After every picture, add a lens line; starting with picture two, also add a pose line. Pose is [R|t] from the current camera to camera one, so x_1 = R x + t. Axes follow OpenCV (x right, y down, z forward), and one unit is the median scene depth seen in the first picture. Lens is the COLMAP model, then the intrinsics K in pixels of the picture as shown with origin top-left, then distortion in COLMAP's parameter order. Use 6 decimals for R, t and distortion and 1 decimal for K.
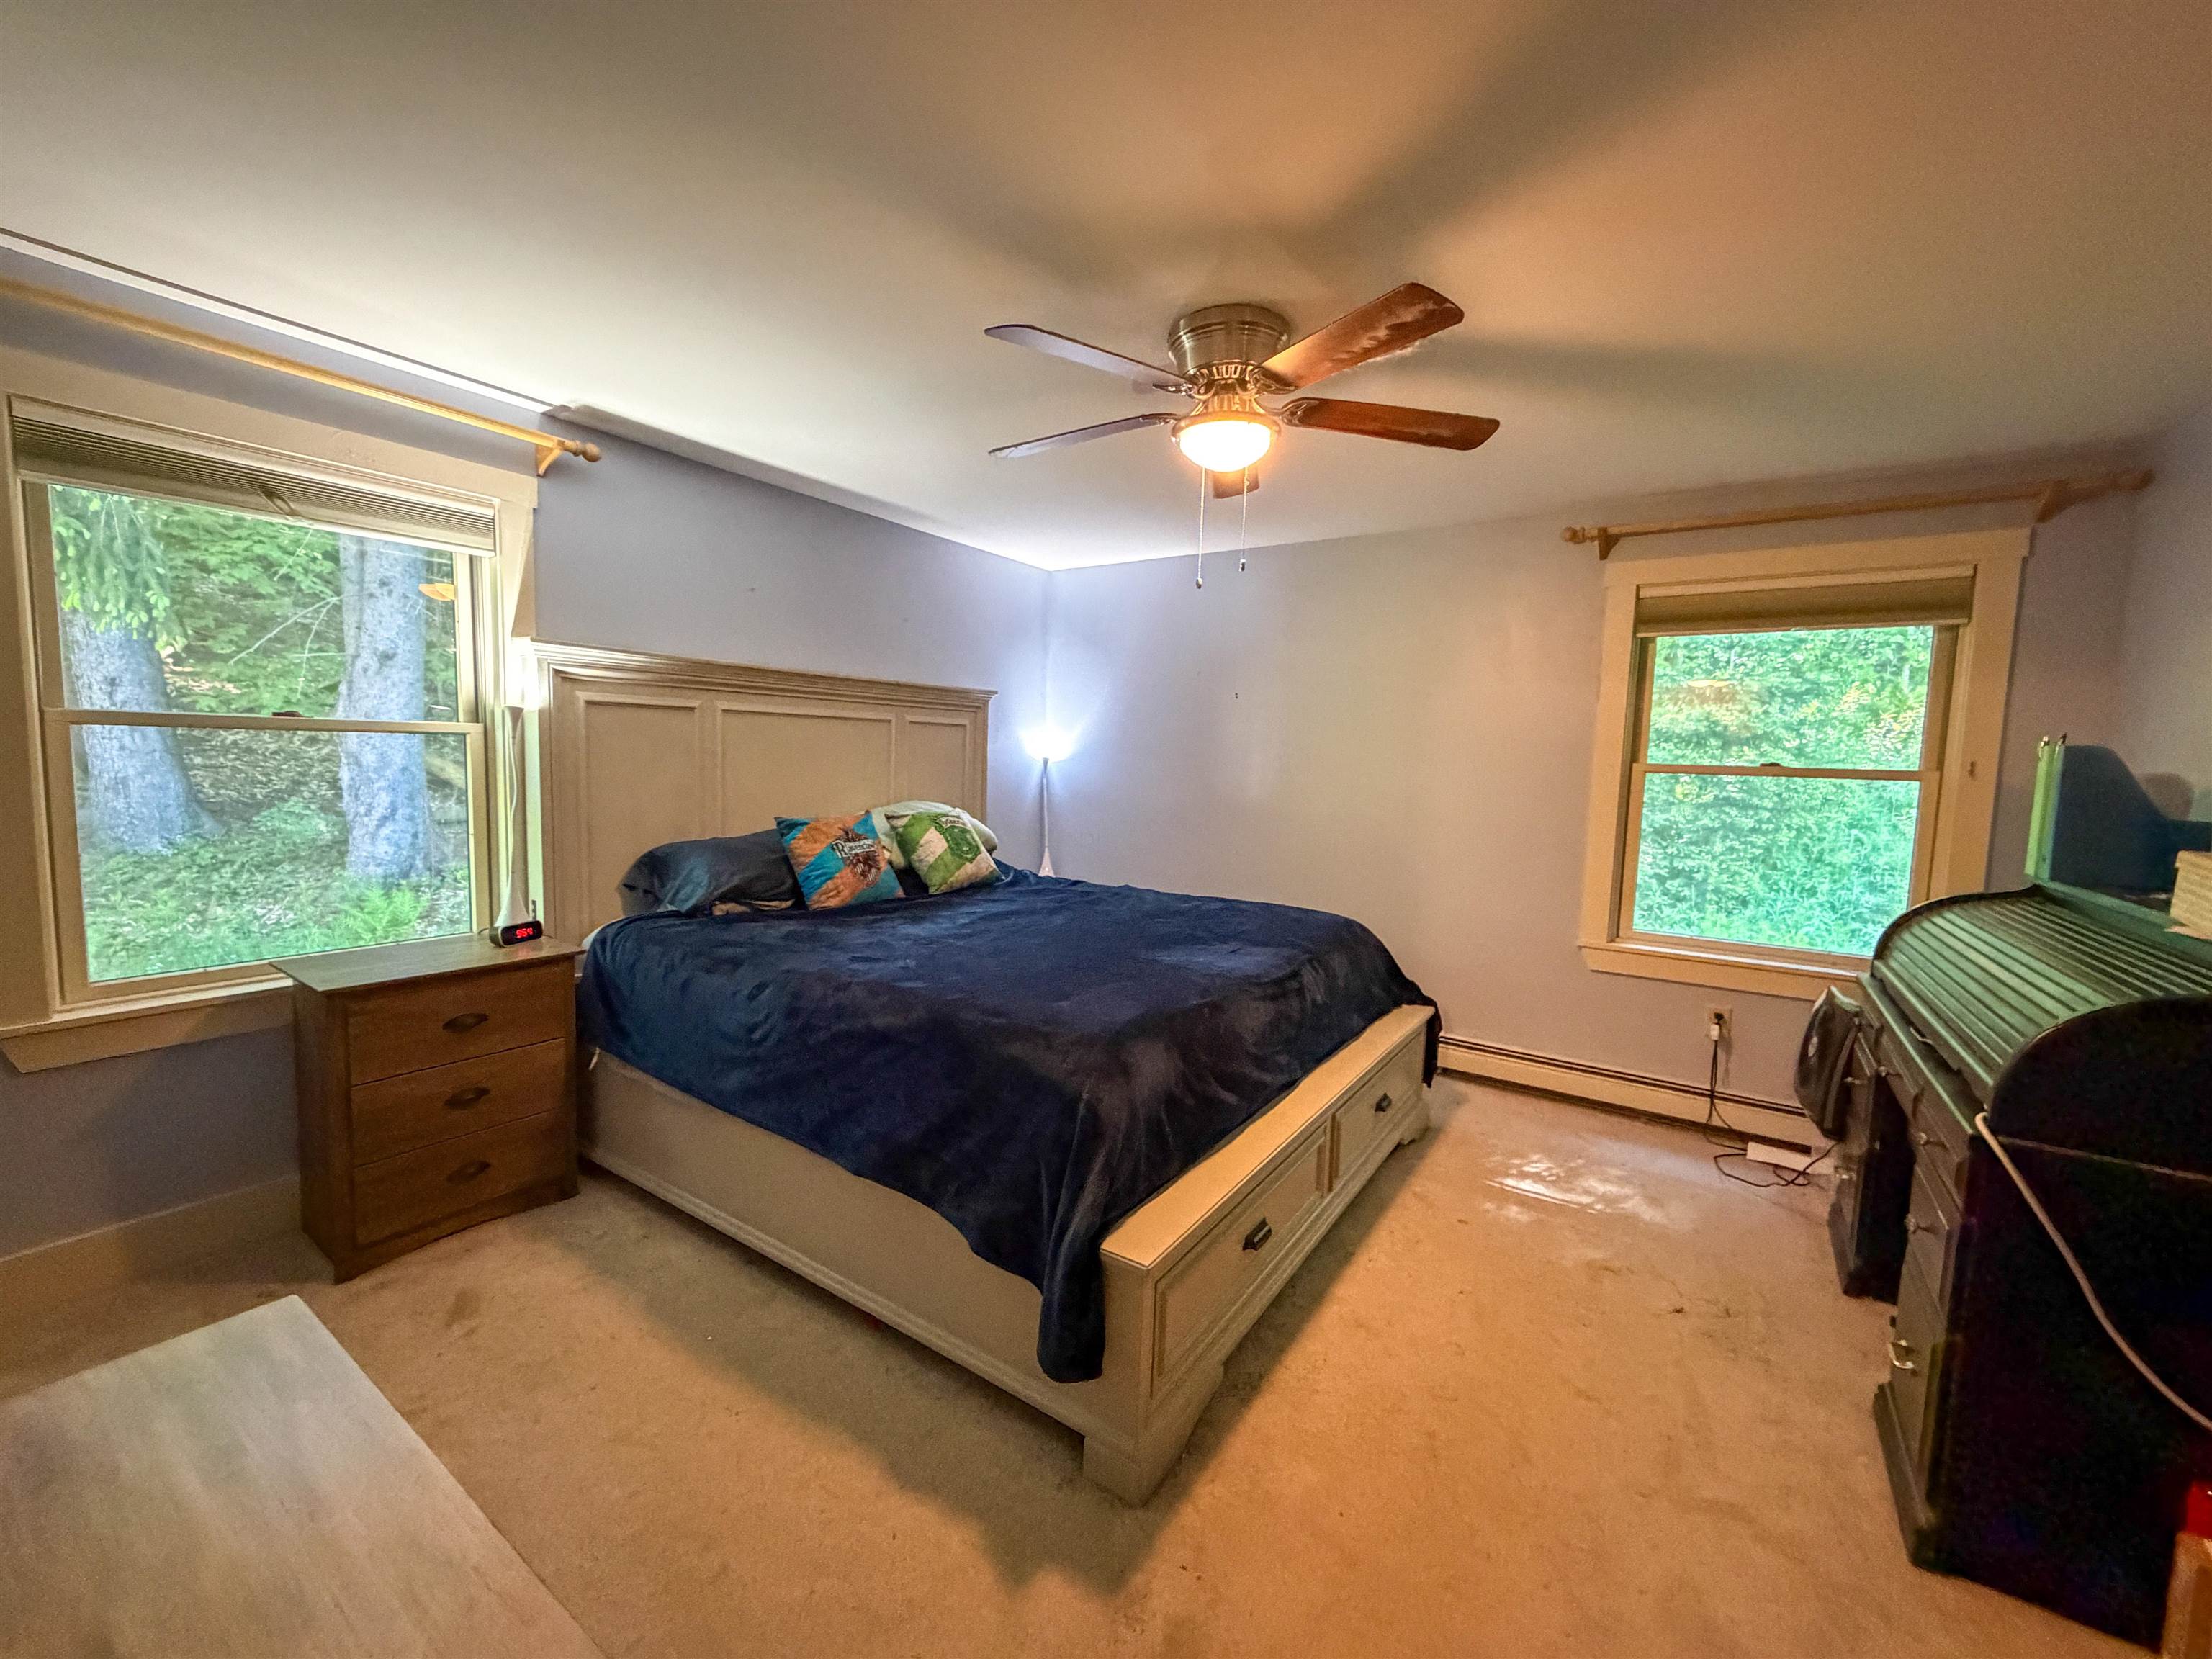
lens RADIAL K [[882.6, 0, 1095.8], [0, 882.6, 829.3], [0, 0, 1]] dist [0.000483, 0.000079]
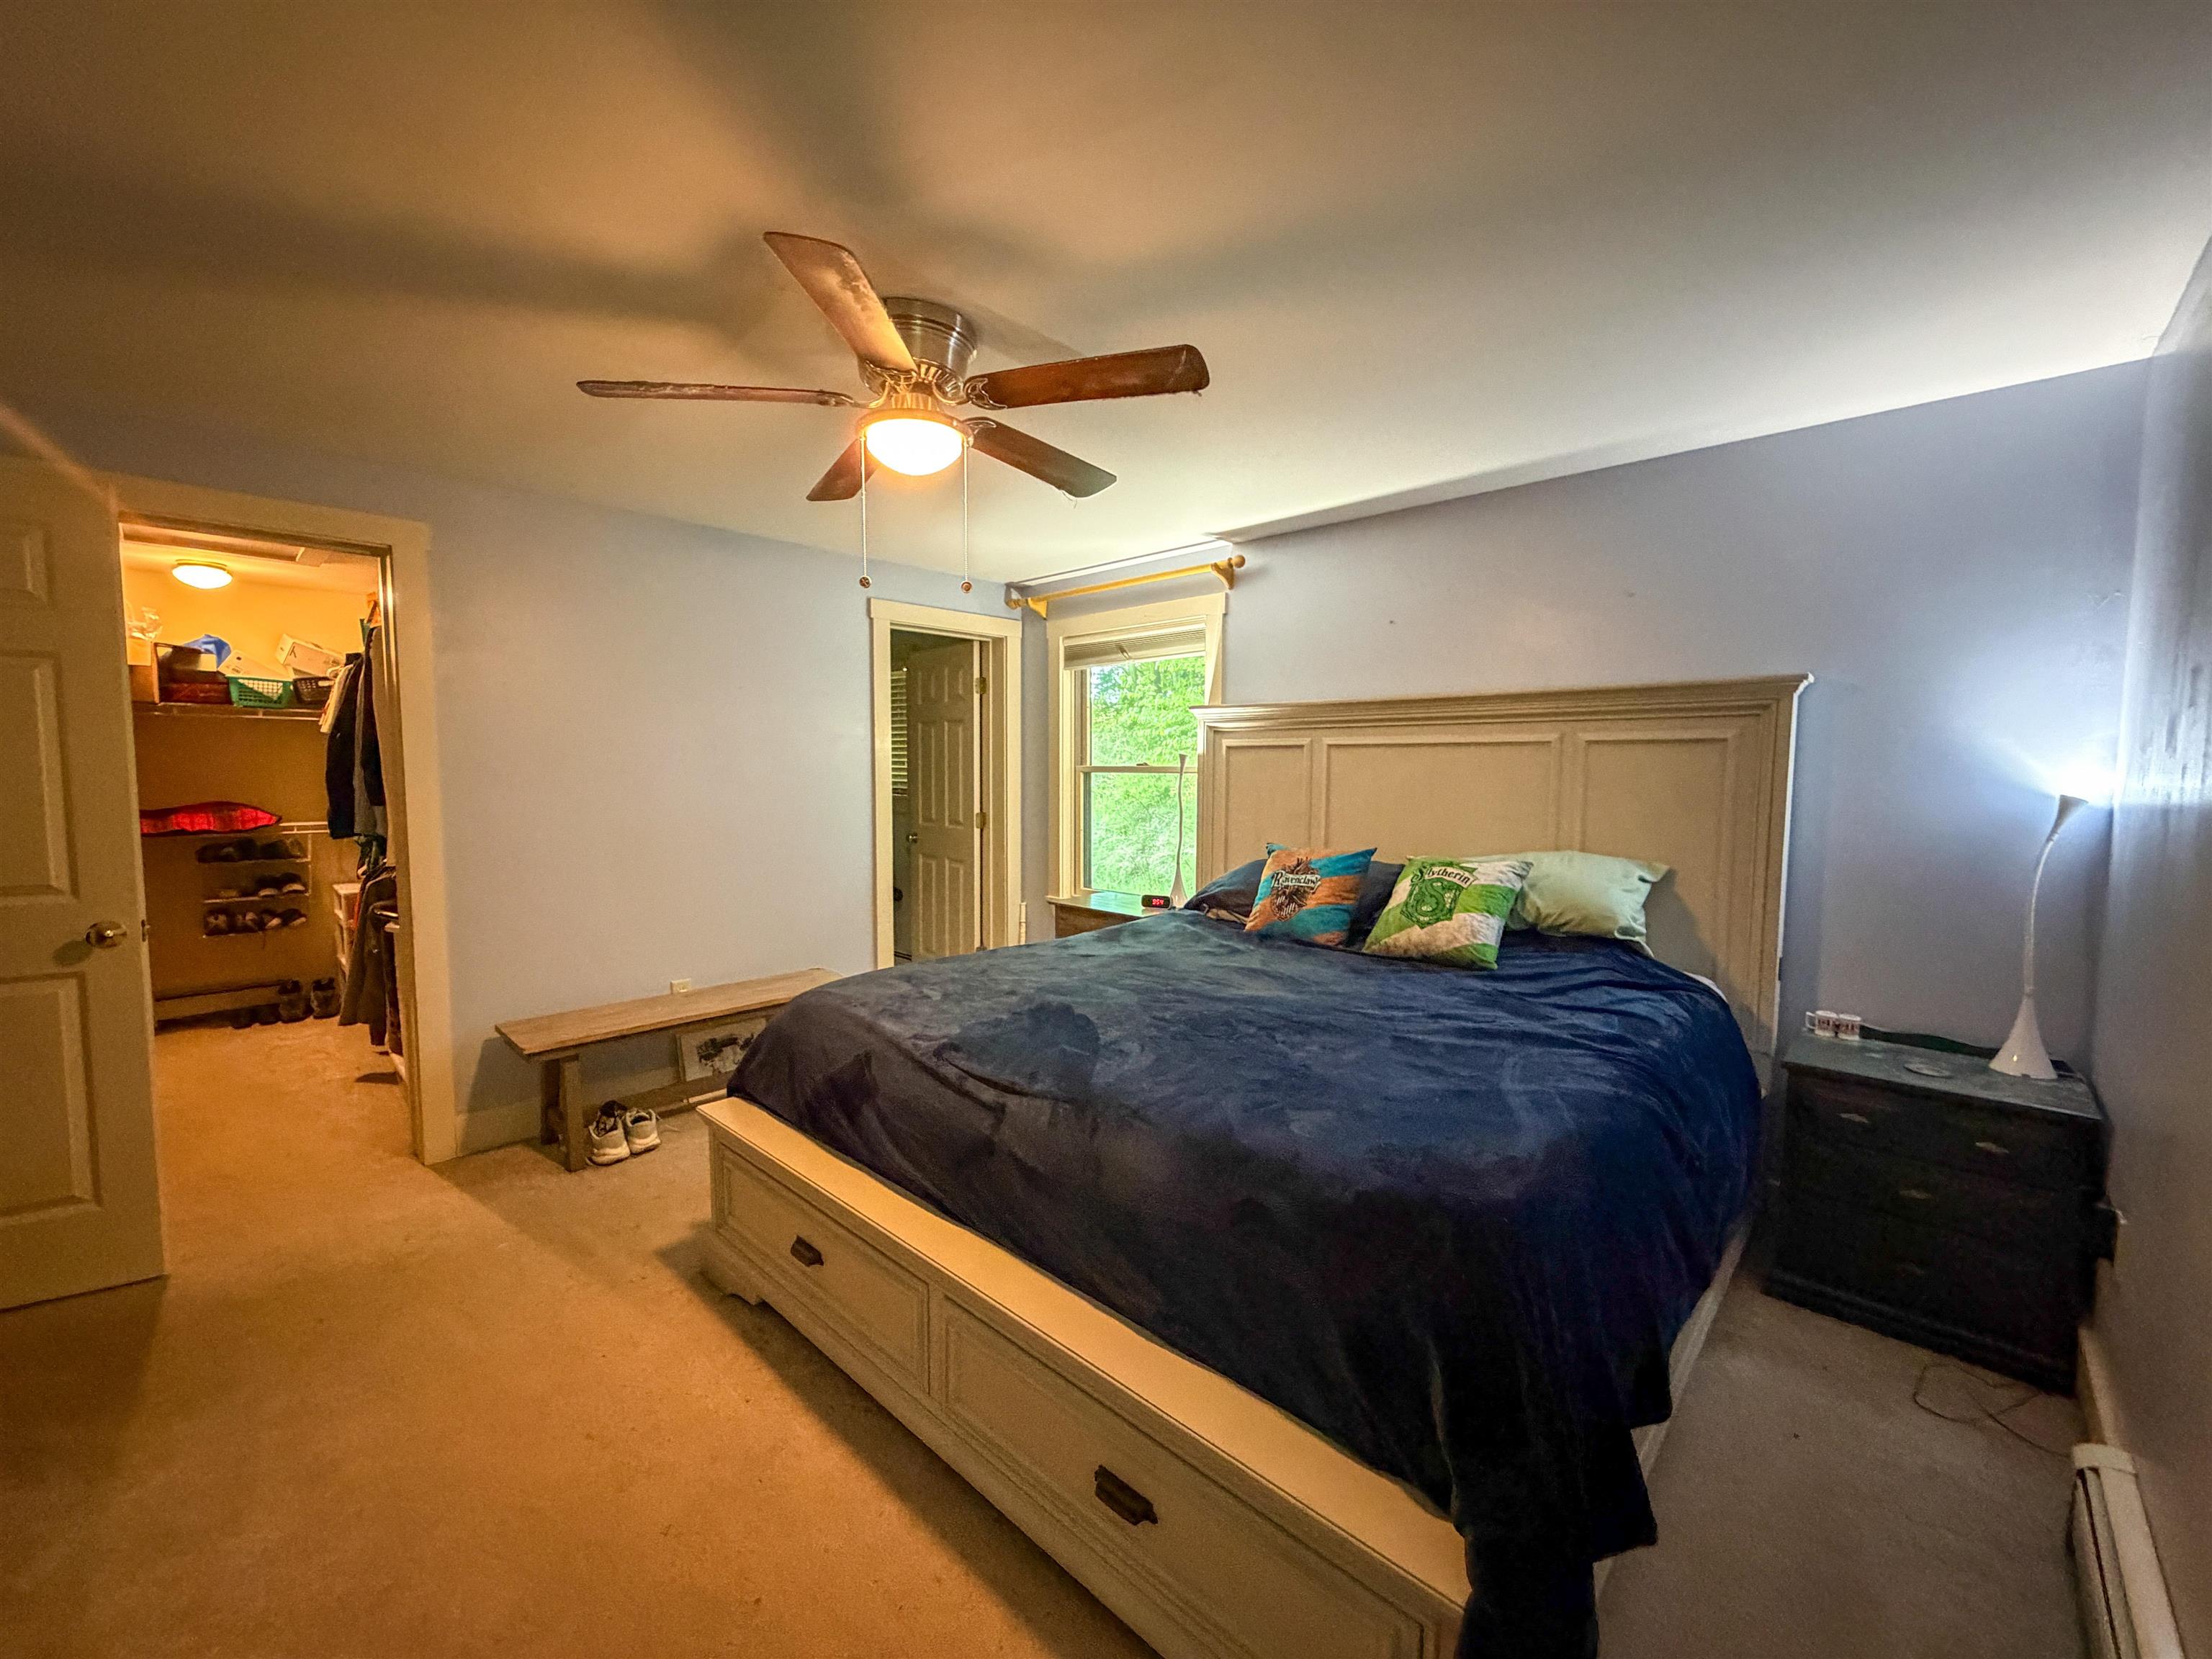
lens RADIAL K [[882.6, 0, 1095.8], [0, 882.6, 829.3], [0, 0, 1]] dist [0.000483, 0.000079]
pose [[-0.161400, 0.037104, -0.986191, 0.723403], [-0.096859, 0.993873, 0.053245, -0.065889], [0.982124, 0.104115, -0.156817, 0.940568]]
